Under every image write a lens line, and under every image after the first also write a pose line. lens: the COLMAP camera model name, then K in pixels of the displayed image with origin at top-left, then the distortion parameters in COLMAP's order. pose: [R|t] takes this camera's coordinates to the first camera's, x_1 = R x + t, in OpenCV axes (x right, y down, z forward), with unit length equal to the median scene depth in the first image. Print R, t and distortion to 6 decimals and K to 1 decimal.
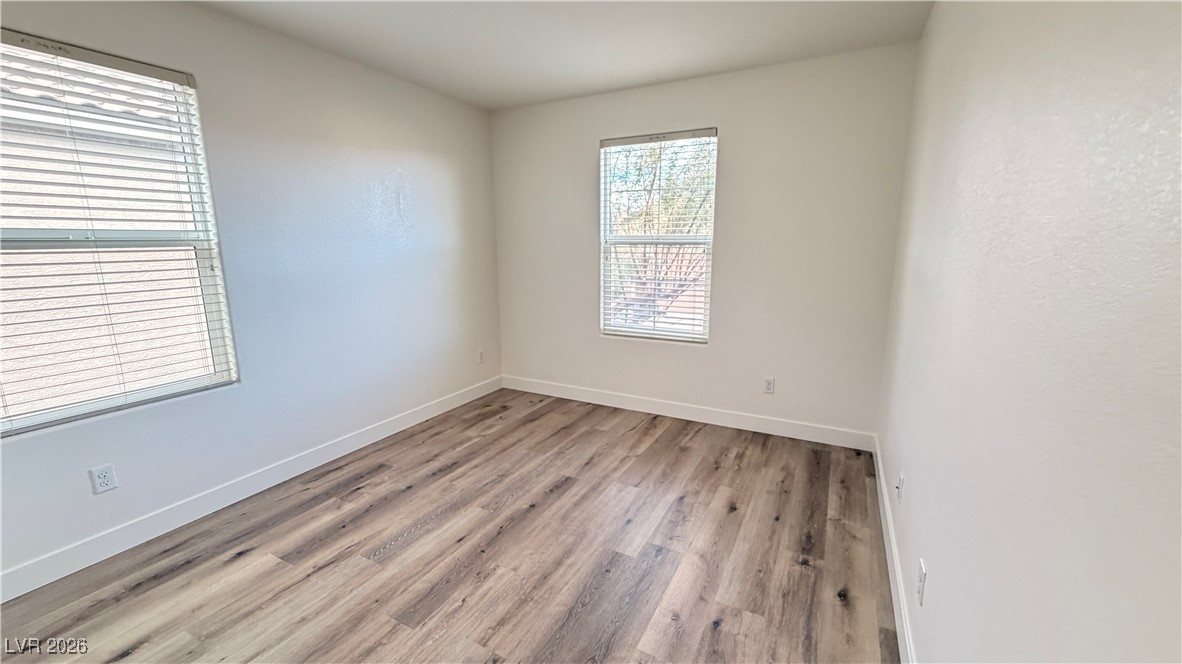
lens RADIAL K [[469.8, 0, 588.7], [0, 469.8, 343.8], [0, 0, 1]] dist [-0.000145, 0.000190]
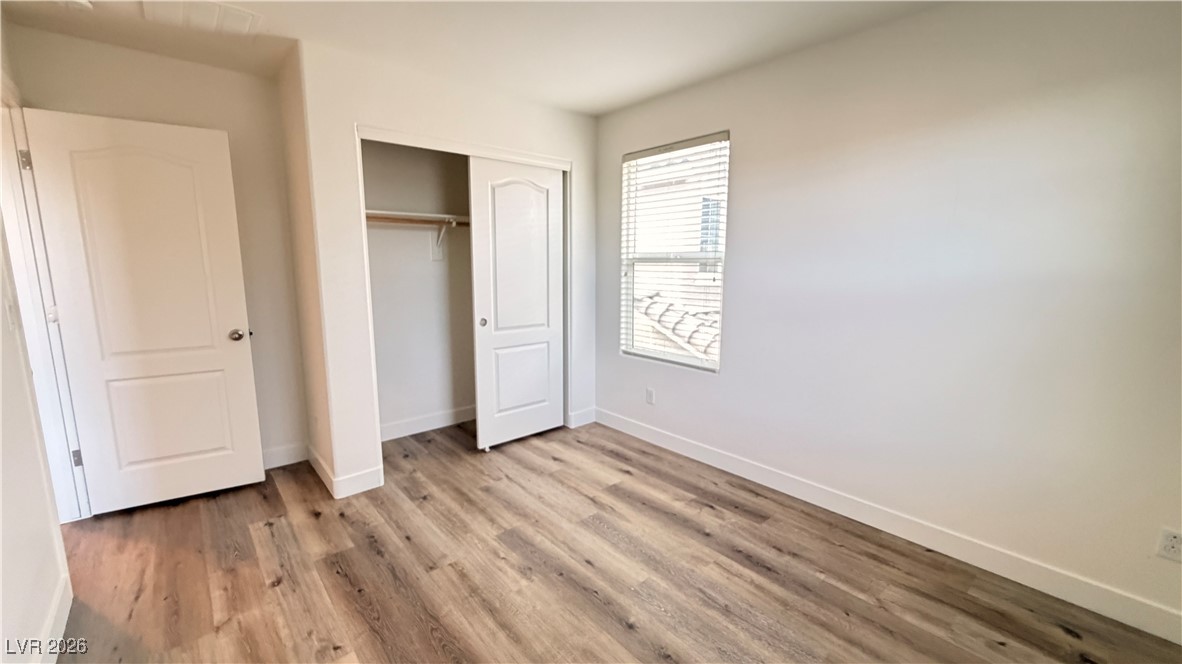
lens RADIAL K [[469.8, 0, 583.0], [0, 469.8, 327.3], [0, 0, 1]] dist [-0.000145, 0.000190]
pose [[-0.354585, 0.140917, -0.924344, 0.497292], [-0.198740, 0.954631, 0.221772, -0.232787], [0.913658, 0.262341, -0.310492, 1.017710]]
